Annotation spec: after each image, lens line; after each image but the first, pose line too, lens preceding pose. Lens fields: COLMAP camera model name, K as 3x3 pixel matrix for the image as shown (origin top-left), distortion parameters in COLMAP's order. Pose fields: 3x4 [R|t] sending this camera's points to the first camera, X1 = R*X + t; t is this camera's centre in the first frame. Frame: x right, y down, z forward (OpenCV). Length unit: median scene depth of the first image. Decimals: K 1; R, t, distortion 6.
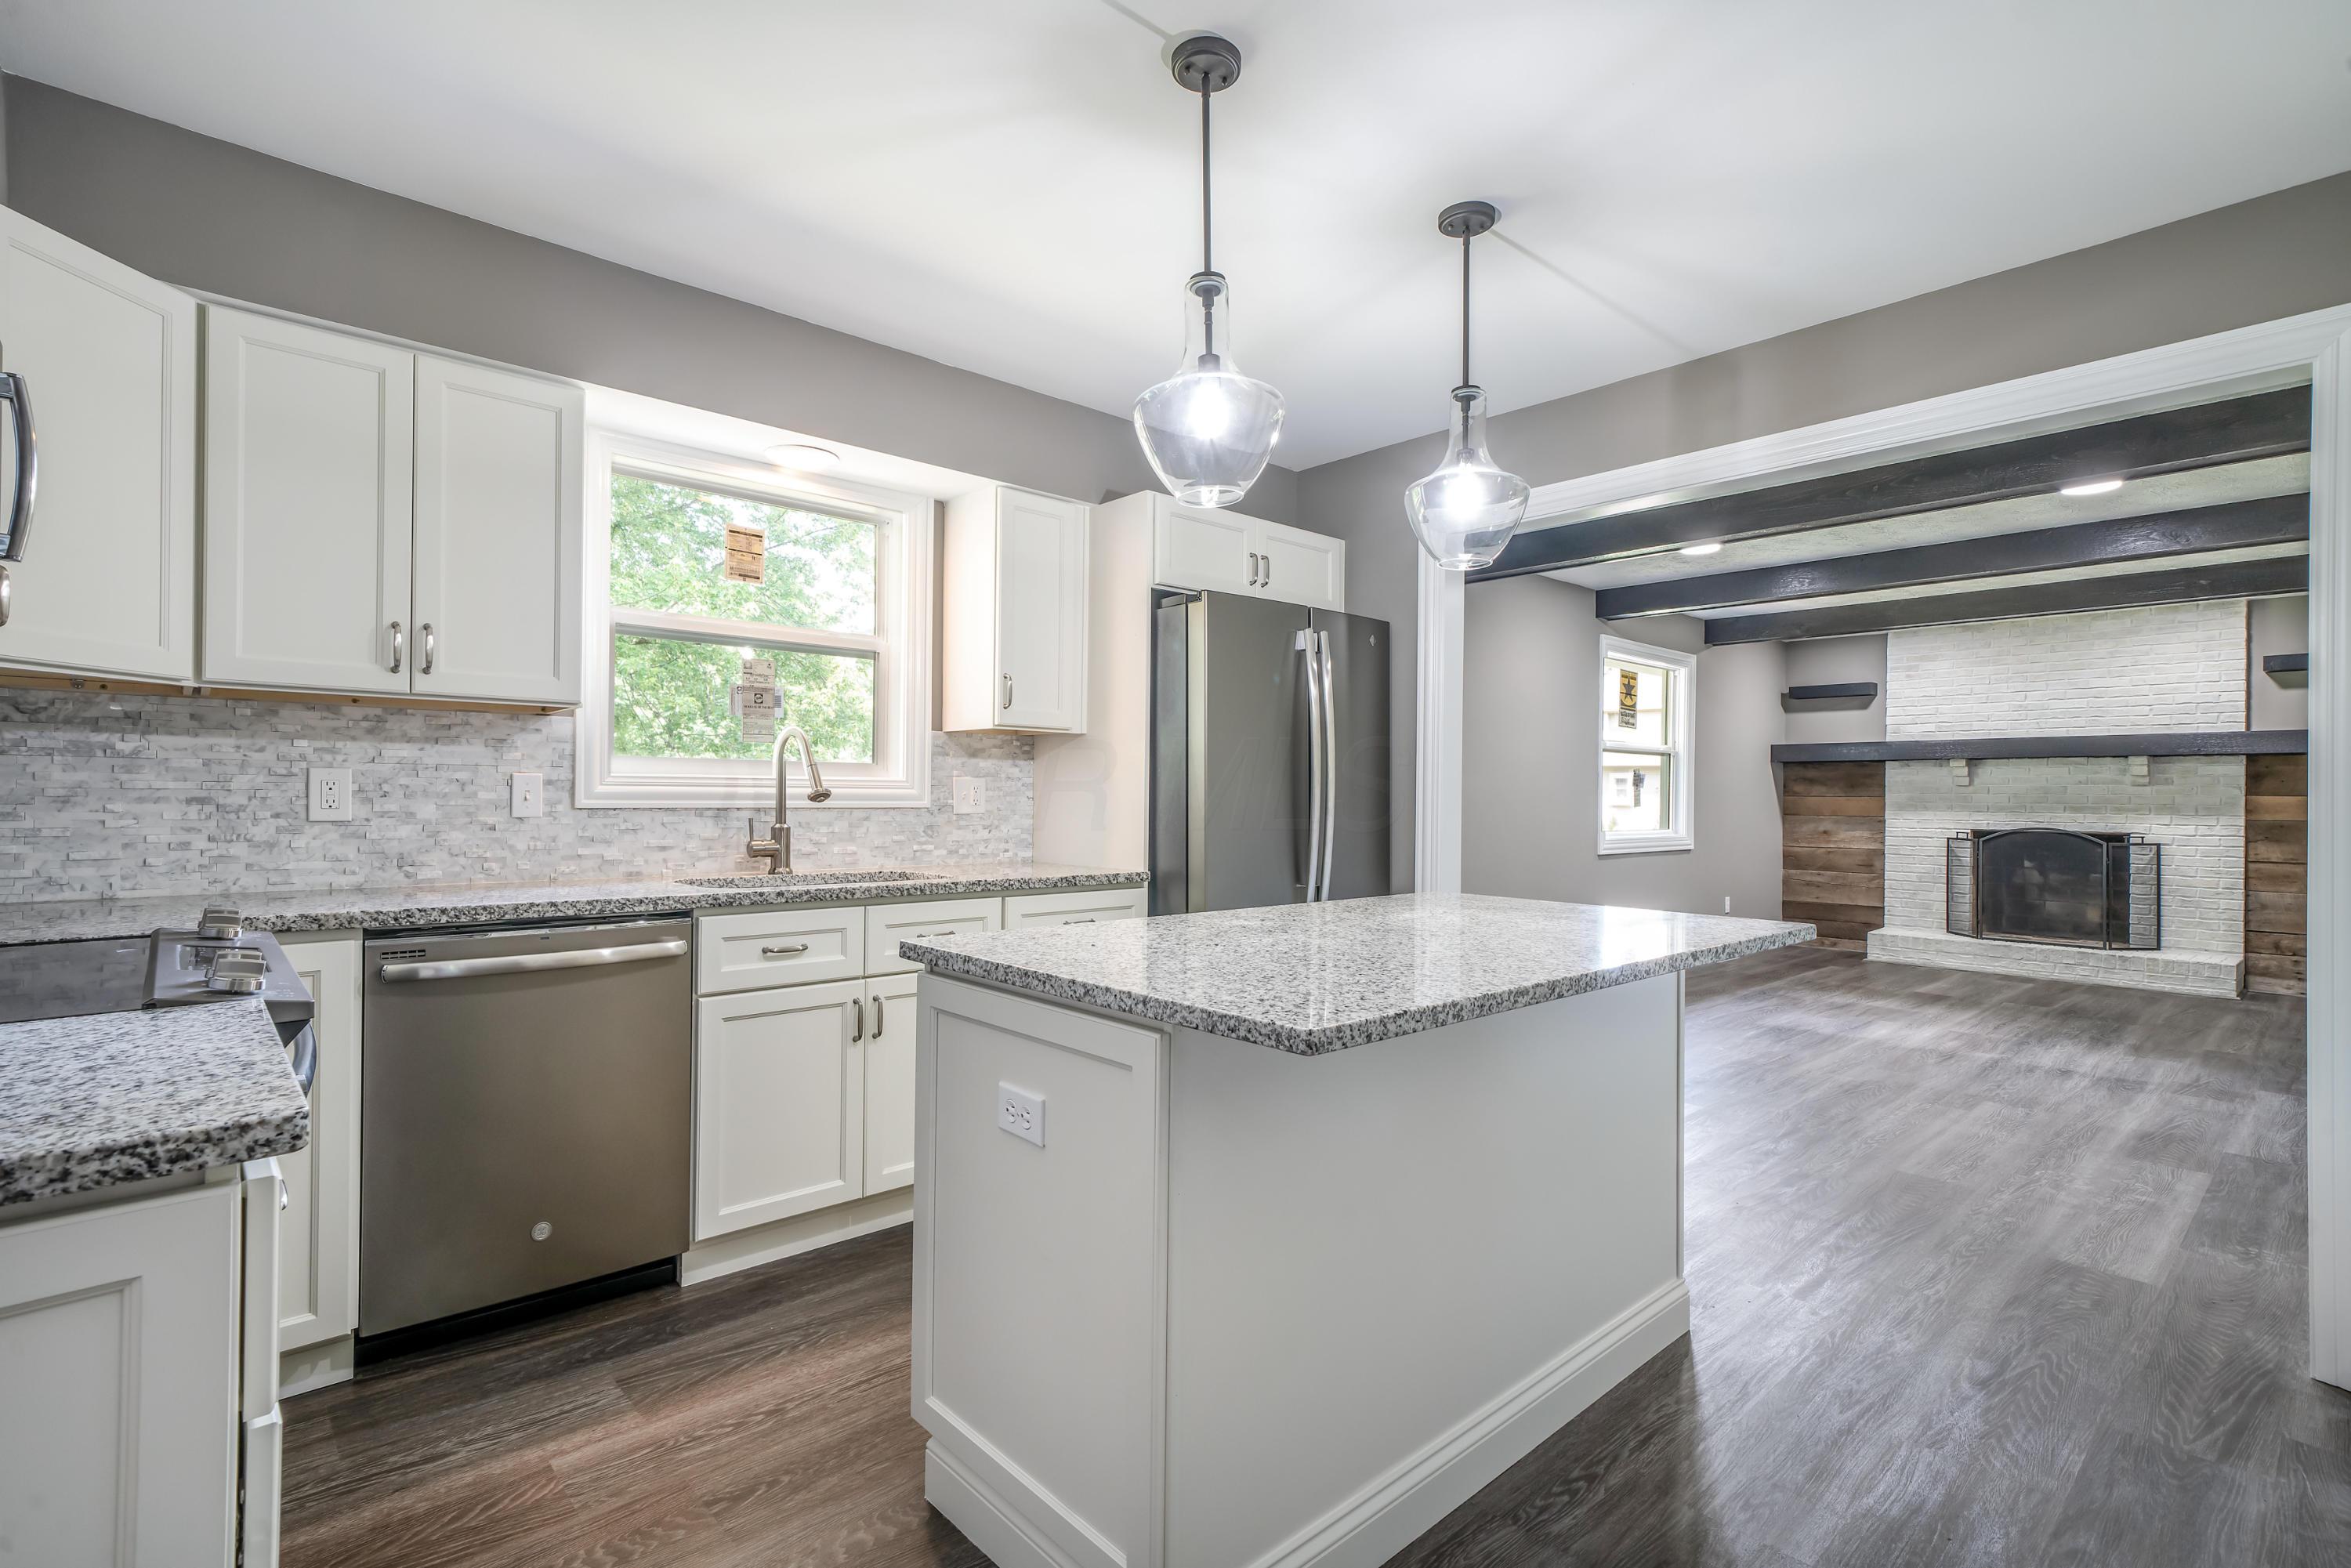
lens RADIAL K [[1090.4, 0, 1175.5], [0, 1090.4, 784.0], [0, 0, 1]] dist [-0.001378, -0.000052]
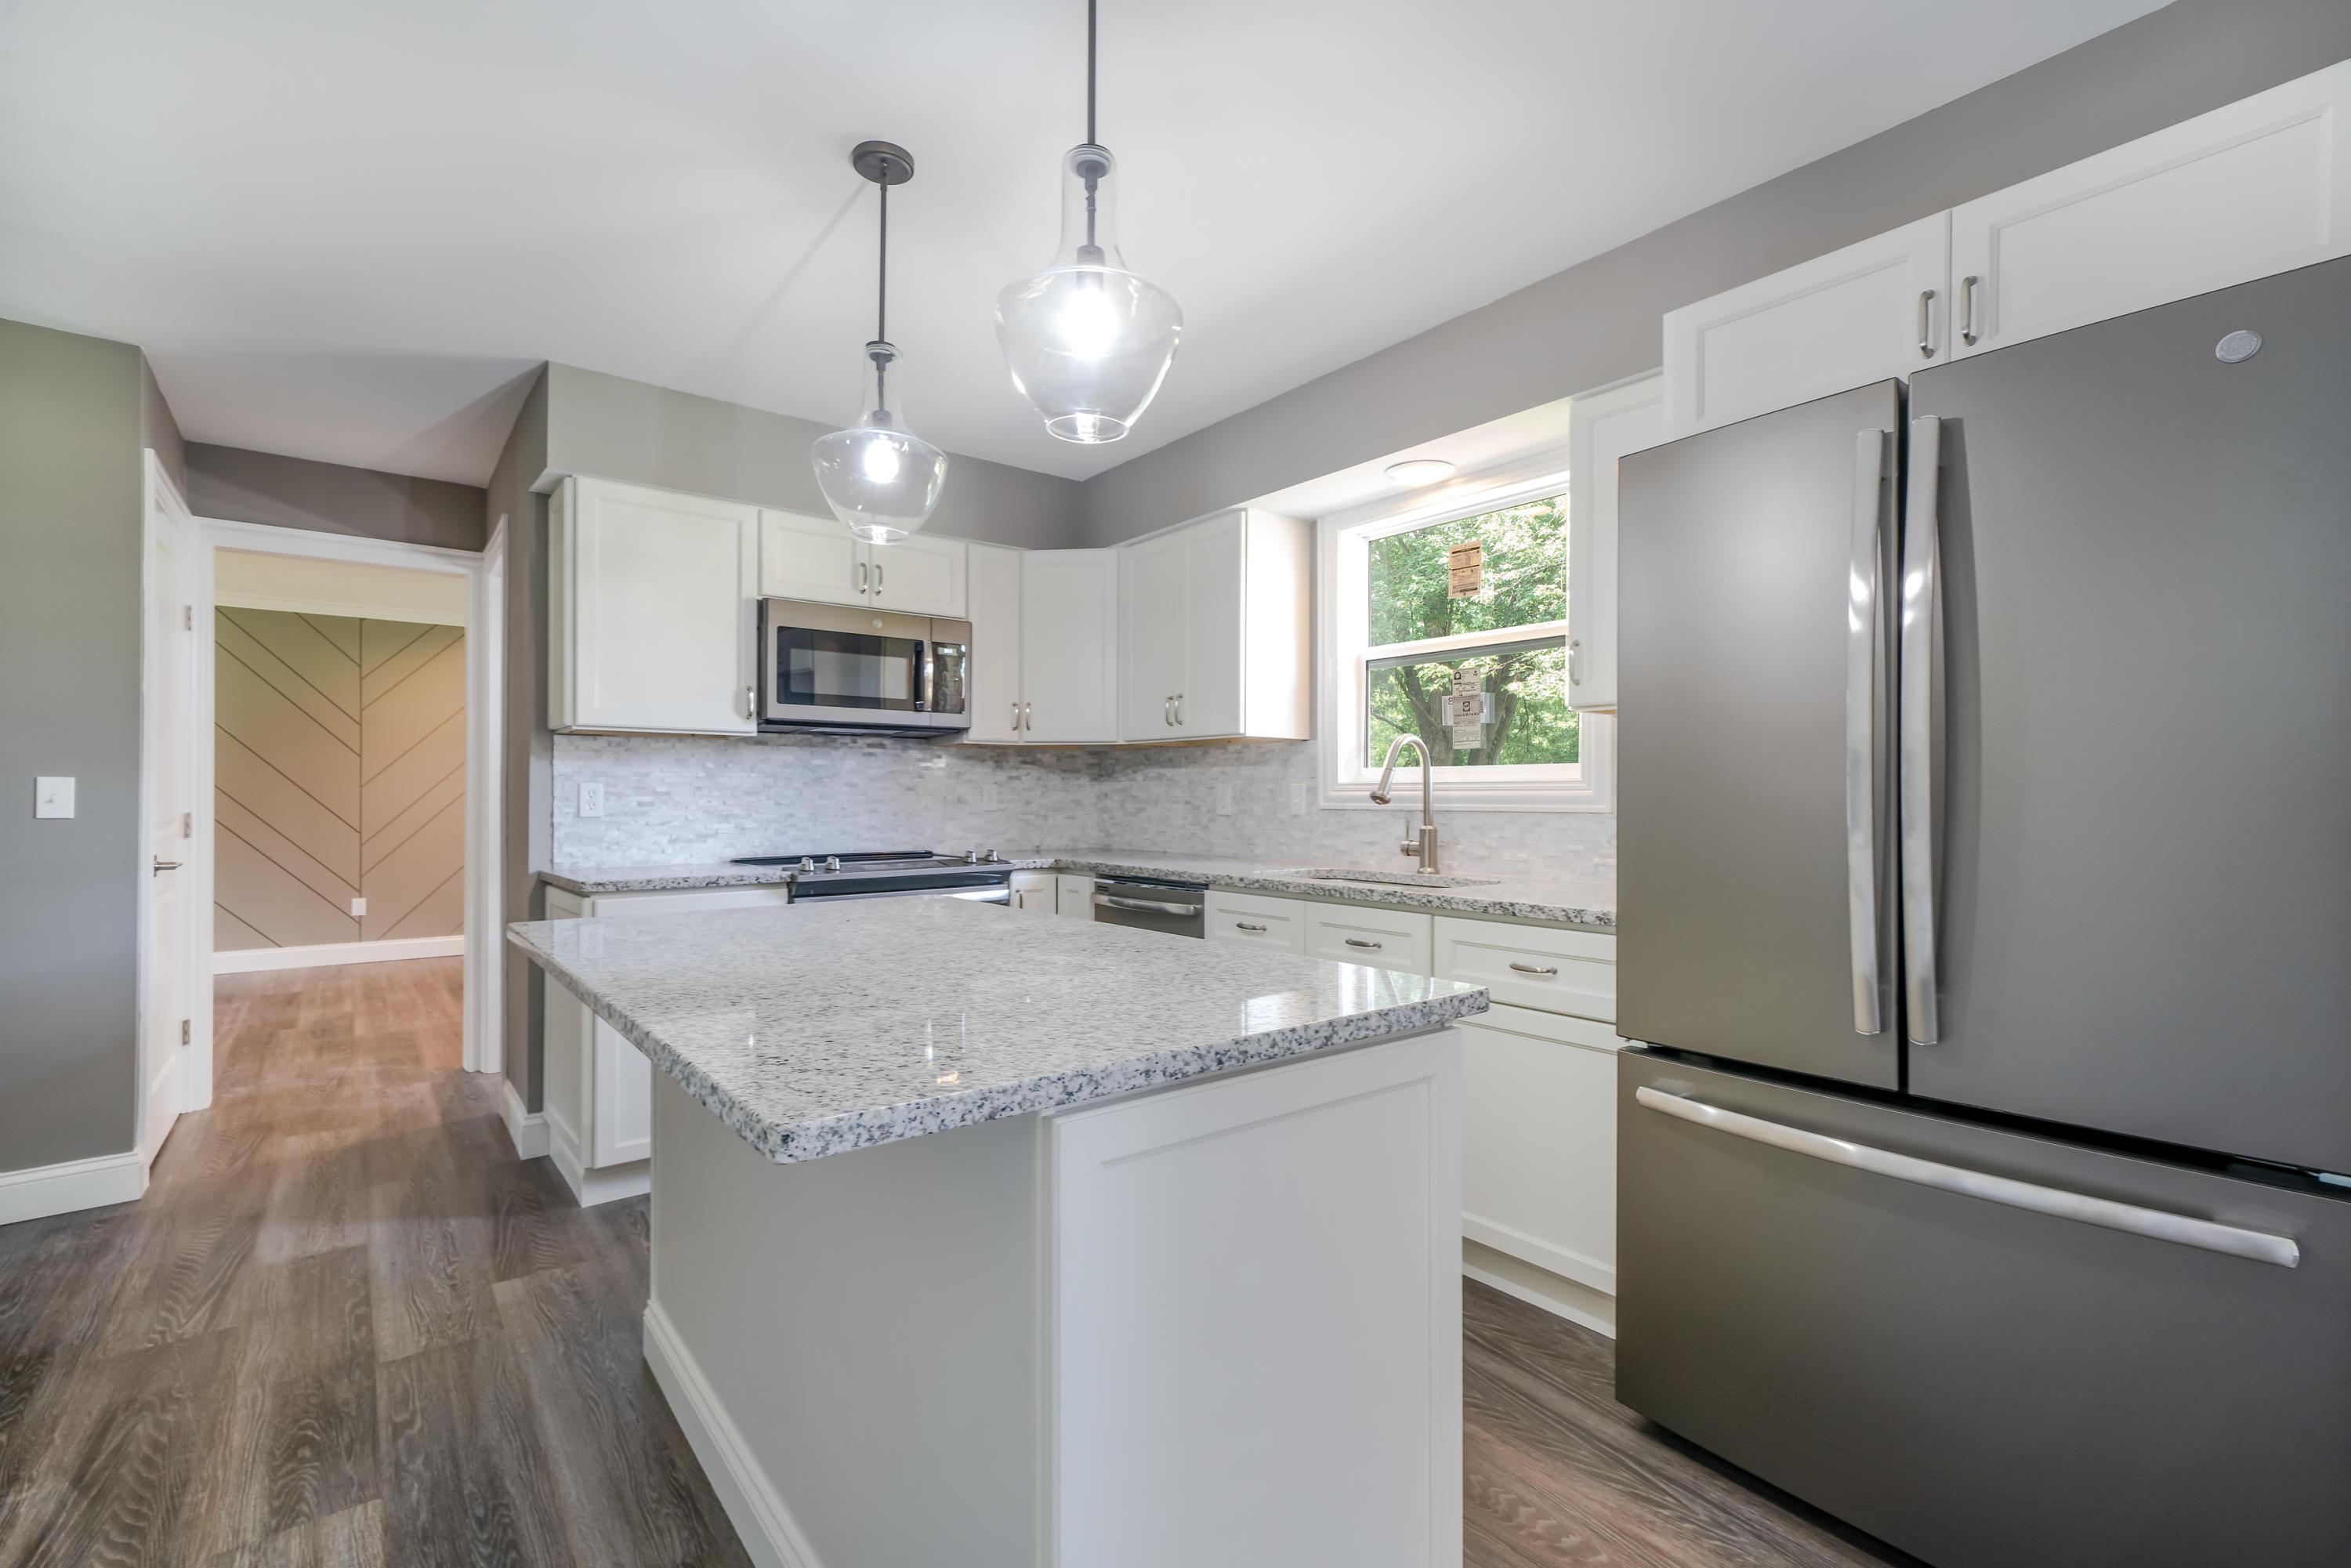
lens RADIAL K [[1028.6, 0, 1175.5], [0, 1028.6, 784.0], [0, 0, 1]] dist [0.001328, 0.000071]
pose [[-0.059364, -0.020137, -0.998033, 0.733300], [0.008102, 0.999754, -0.020654, 0.017007], [0.998204, -0.009312, -0.059186, 0.935473]]
